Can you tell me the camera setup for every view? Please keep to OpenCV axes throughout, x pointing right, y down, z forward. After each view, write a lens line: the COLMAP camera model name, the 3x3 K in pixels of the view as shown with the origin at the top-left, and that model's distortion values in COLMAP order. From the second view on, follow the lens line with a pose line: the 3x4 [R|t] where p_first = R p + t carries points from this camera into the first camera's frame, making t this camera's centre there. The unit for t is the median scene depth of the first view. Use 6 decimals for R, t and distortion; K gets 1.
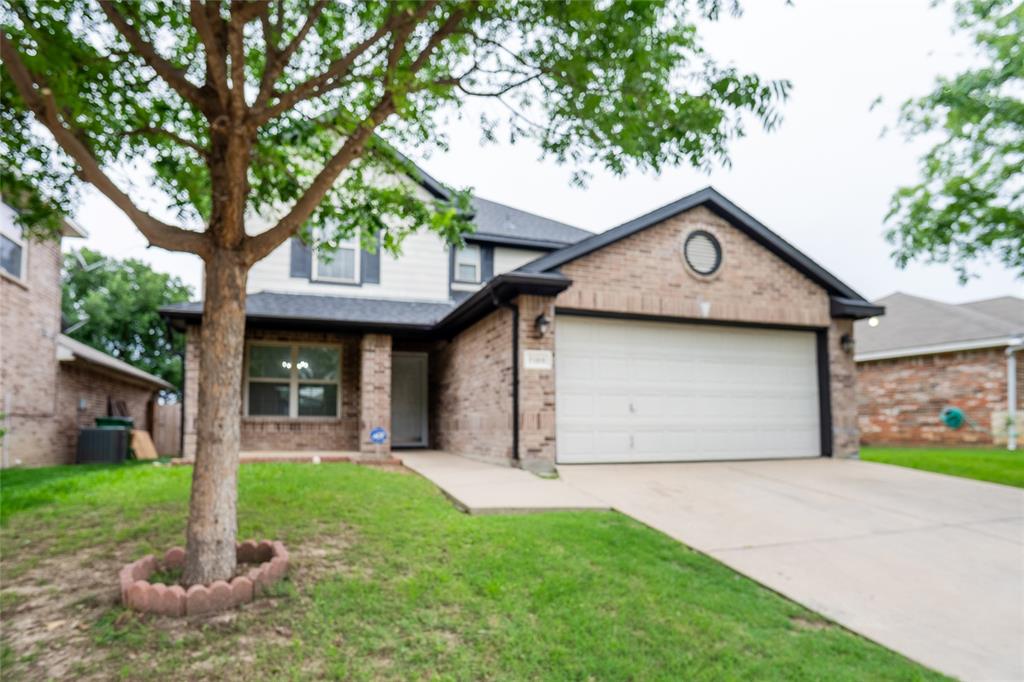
lens RADIAL K [[562.7, 0, 453.4], [0, 562.7, 374.8], [0, 0, 1]] dist [-0.026674, 0.004966]
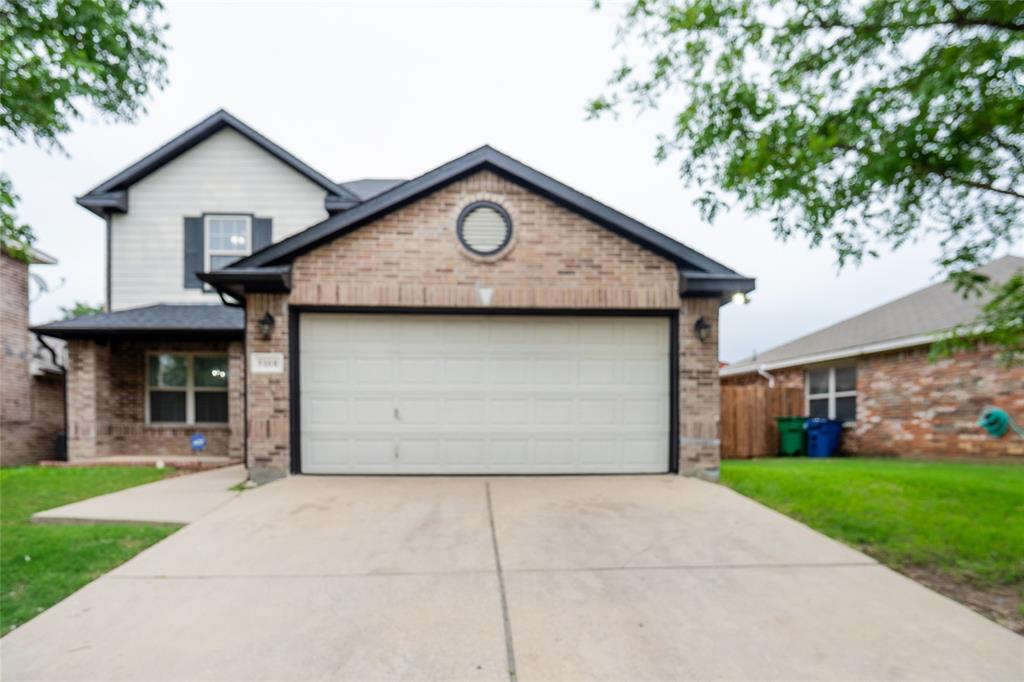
lens RADIAL K [[562.7, 0, 446.3], [0, 562.7, 425.6], [0, 0, 1]] dist [-0.026674, 0.004966]
pose [[0.967939, -0.001563, -0.251182, 0.555614], [0.022905, 0.996364, 0.082066, 0.005459], [0.250141, -0.085188, 0.964455, 0.139698]]
